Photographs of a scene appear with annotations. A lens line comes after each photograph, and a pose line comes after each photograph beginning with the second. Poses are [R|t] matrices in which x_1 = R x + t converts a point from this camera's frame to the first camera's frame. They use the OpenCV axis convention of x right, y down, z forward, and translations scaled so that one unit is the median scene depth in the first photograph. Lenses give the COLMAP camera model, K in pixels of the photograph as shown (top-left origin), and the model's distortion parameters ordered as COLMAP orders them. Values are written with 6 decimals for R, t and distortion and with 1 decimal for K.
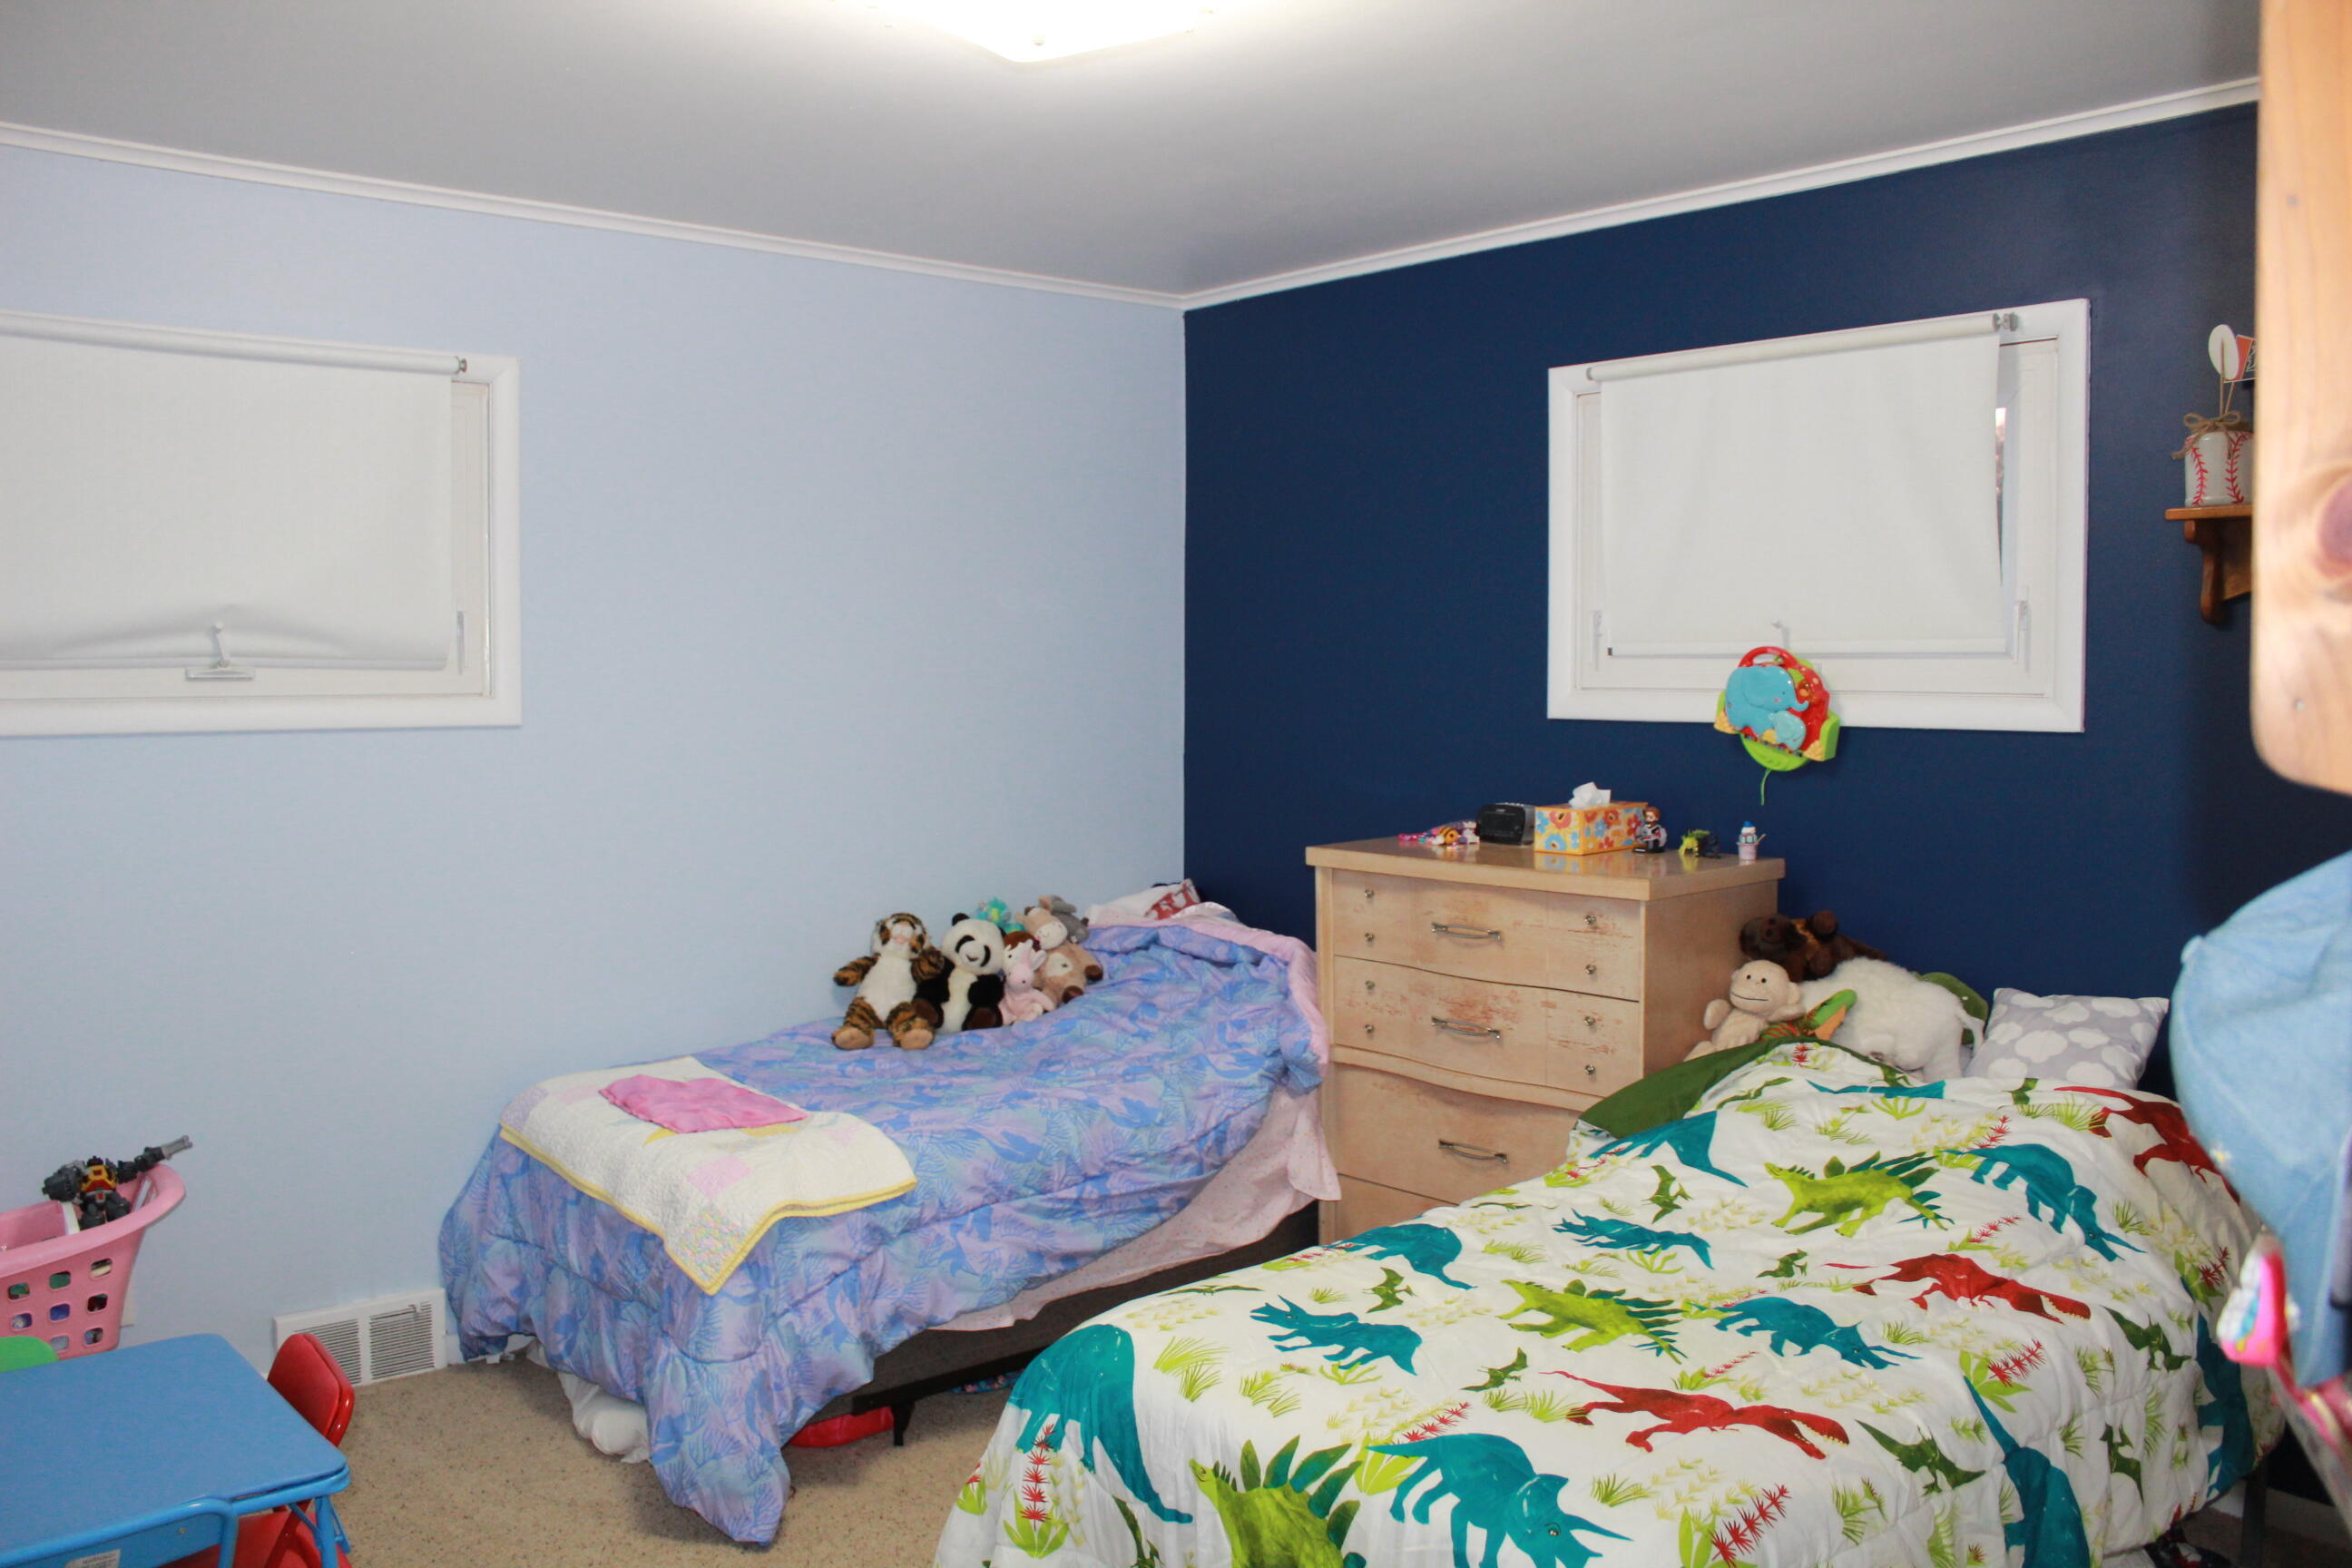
lens RADIAL K [[1960.8, 0, 1165.5], [0, 1960.8, 793.1], [0, 0, 1]] dist [-0.160710, 0.147796]
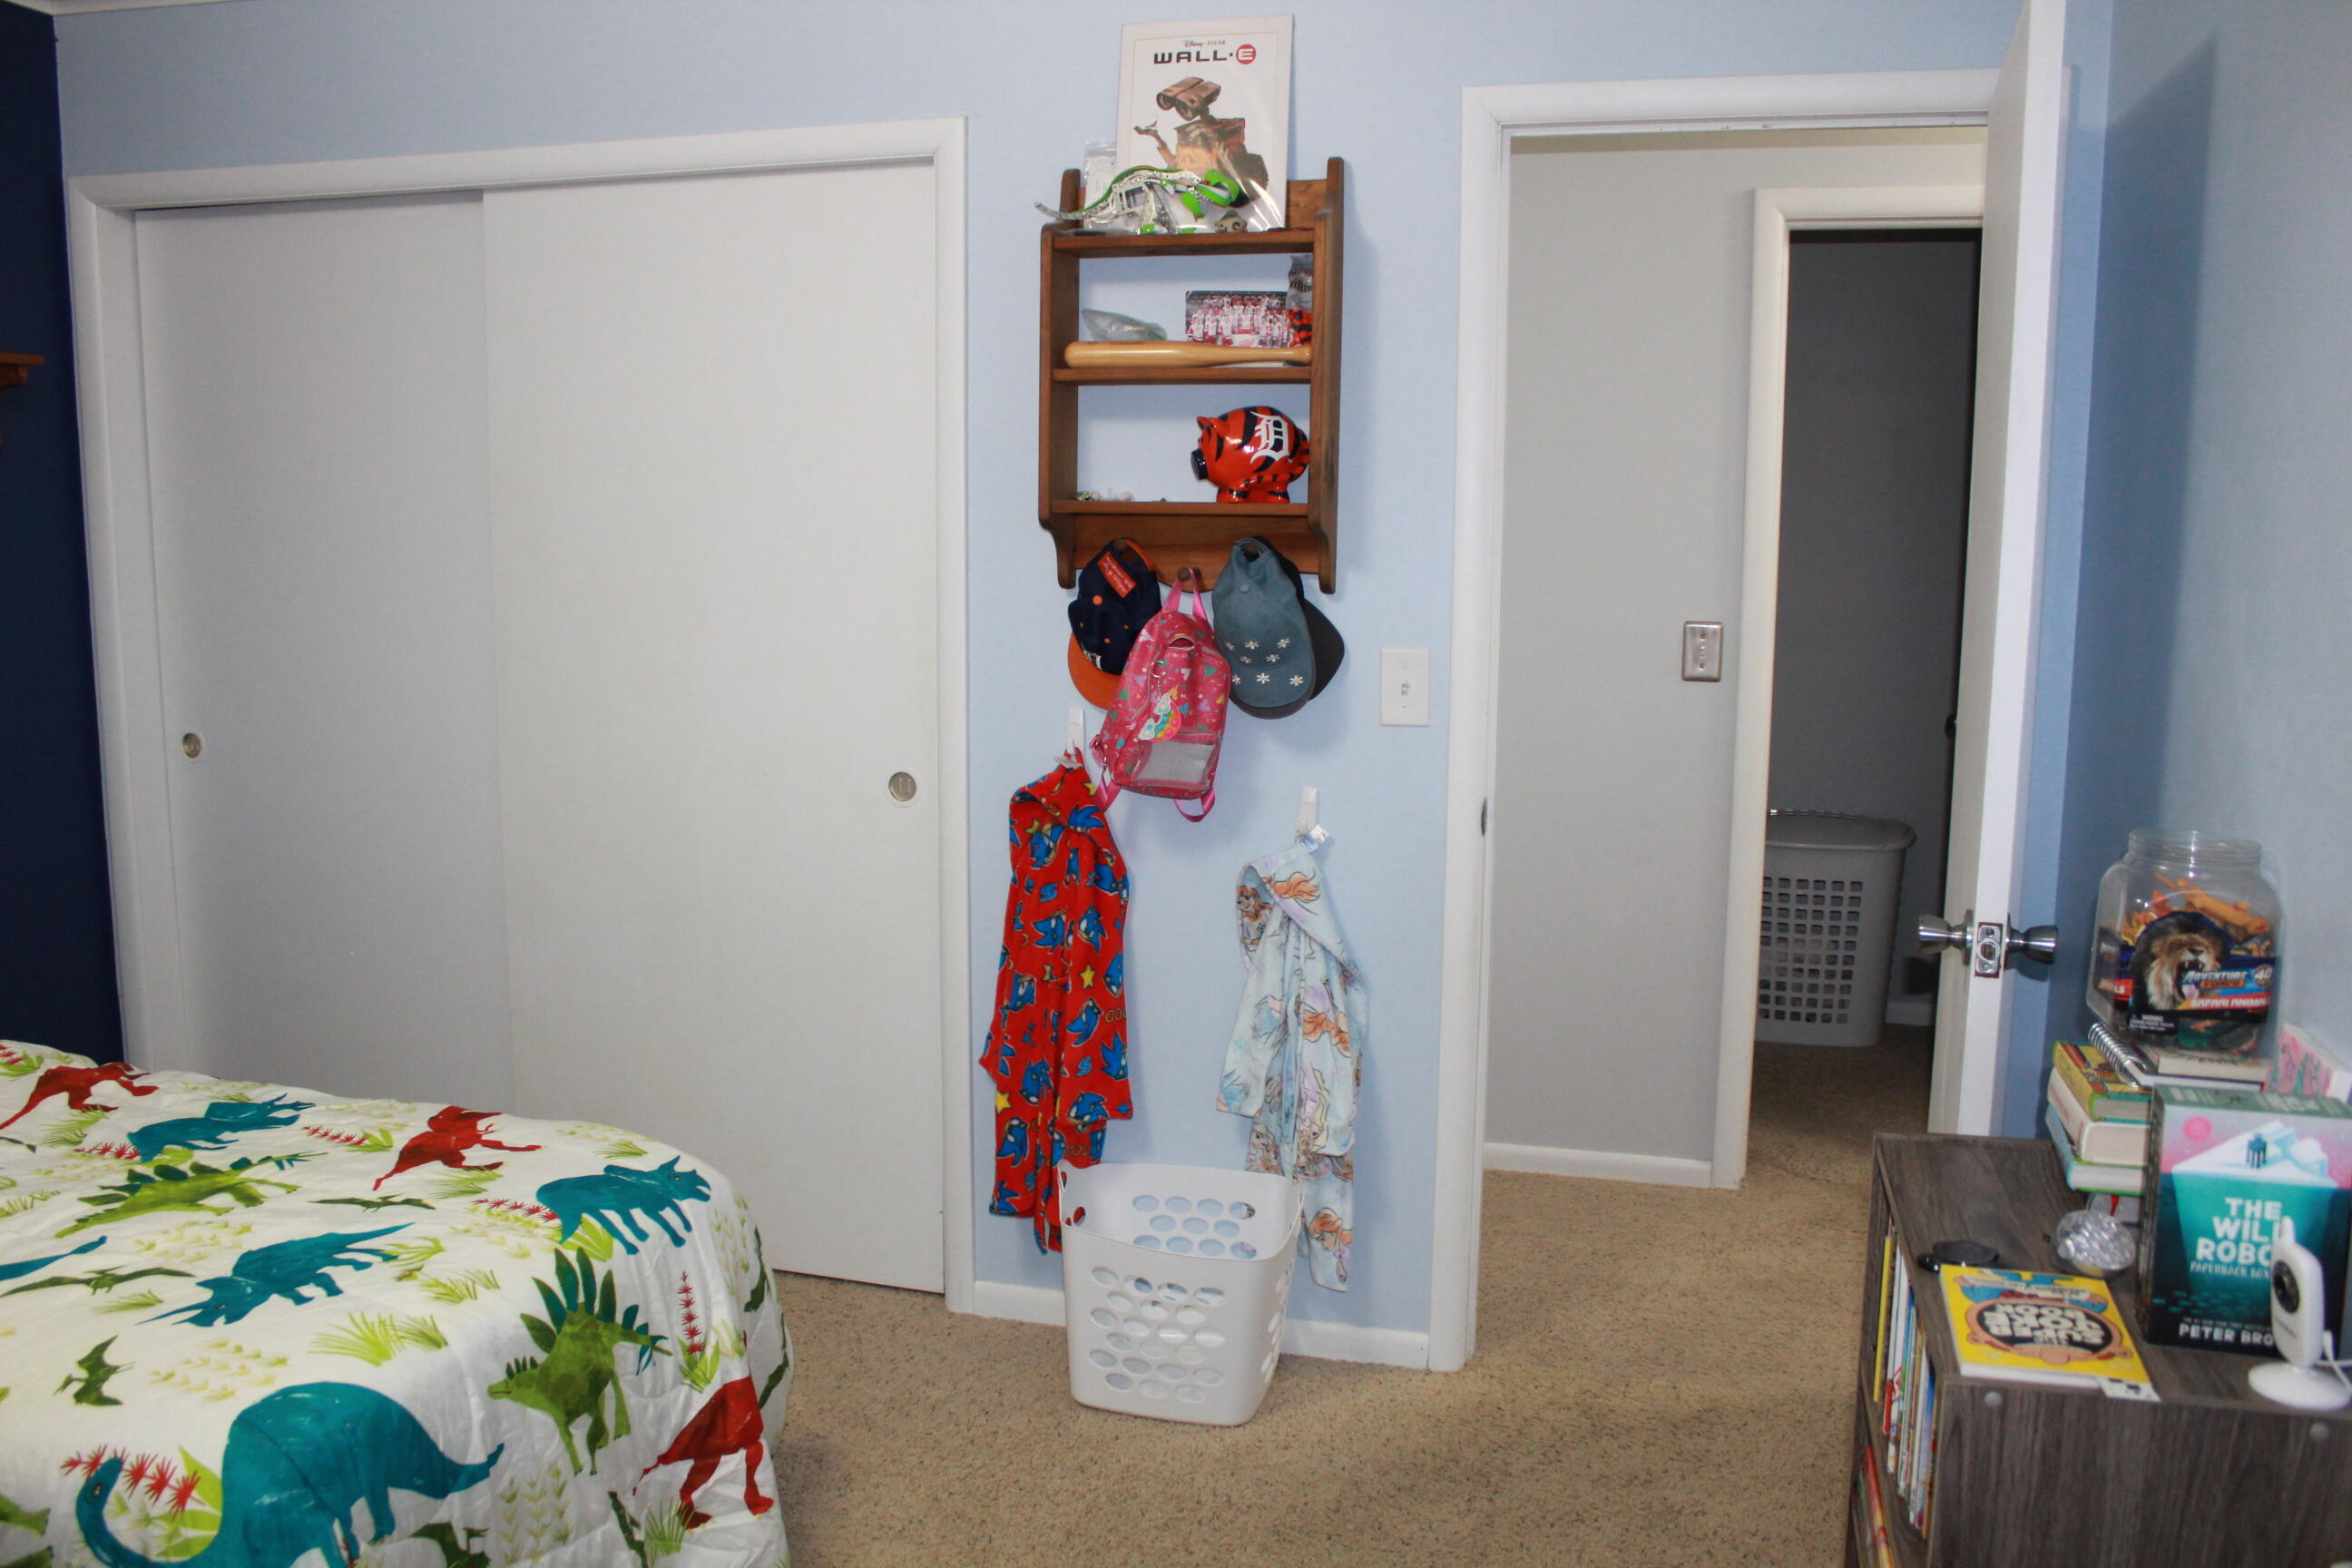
lens RADIAL K [[1960.8, 0, 1165.5], [0, 1960.8, 793.1], [0, 0, 1]] dist [-0.160710, 0.147796]
pose [[-0.538308, -0.130873, 0.832524, -0.829366], [0.052364, 0.980765, 0.188036, -0.071910], [-0.841120, 0.144816, -0.521100, 1.122995]]
